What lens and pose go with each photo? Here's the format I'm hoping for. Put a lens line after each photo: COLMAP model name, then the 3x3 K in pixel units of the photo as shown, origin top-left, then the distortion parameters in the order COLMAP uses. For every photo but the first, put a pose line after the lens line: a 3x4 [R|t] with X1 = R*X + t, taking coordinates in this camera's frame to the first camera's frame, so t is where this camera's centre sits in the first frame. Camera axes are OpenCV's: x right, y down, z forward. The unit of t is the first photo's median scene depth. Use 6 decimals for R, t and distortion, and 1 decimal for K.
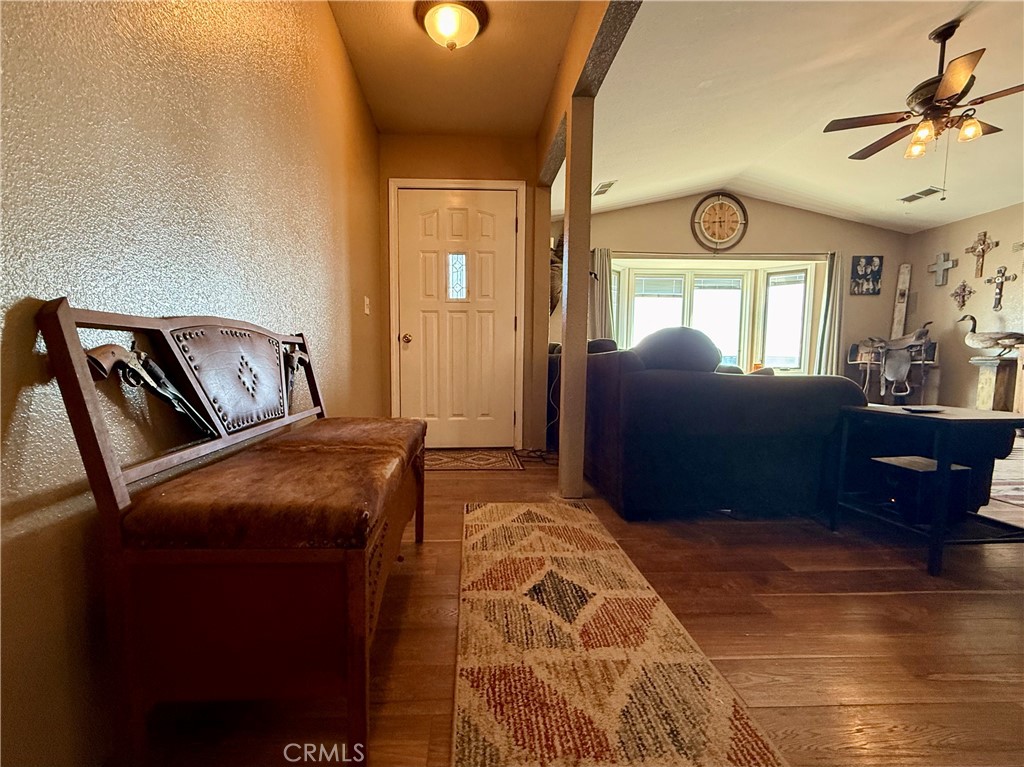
lens RADIAL K [[418.2, 0, 506.8], [0, 418.2, 389.7], [0, 0, 1]] dist [-0.000392, 0.000435]
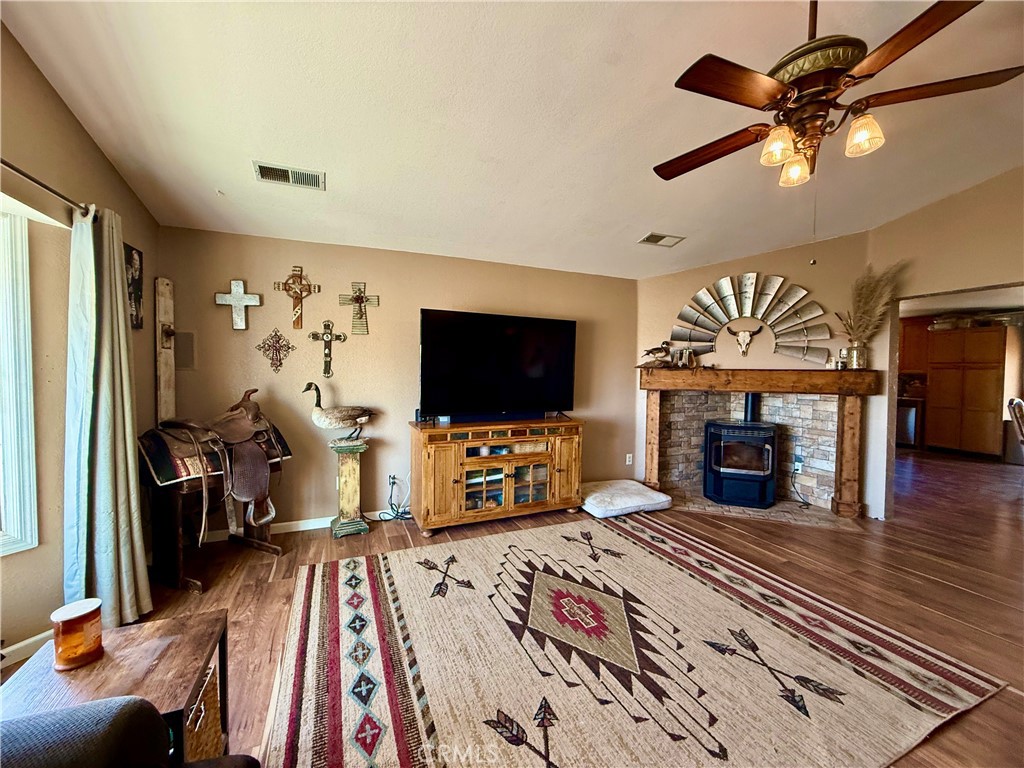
lens RADIAL K [[418.2, 0, 507.7], [0, 418.2, 384.8], [0, 0, 1]] dist [-0.000392, 0.000435]
pose [[-0.349544, -0.036600, 0.936205, 0.327973], [0.075201, 0.994917, 0.066973, -0.190883], [-0.933897, 0.093814, -0.345015, 0.907102]]
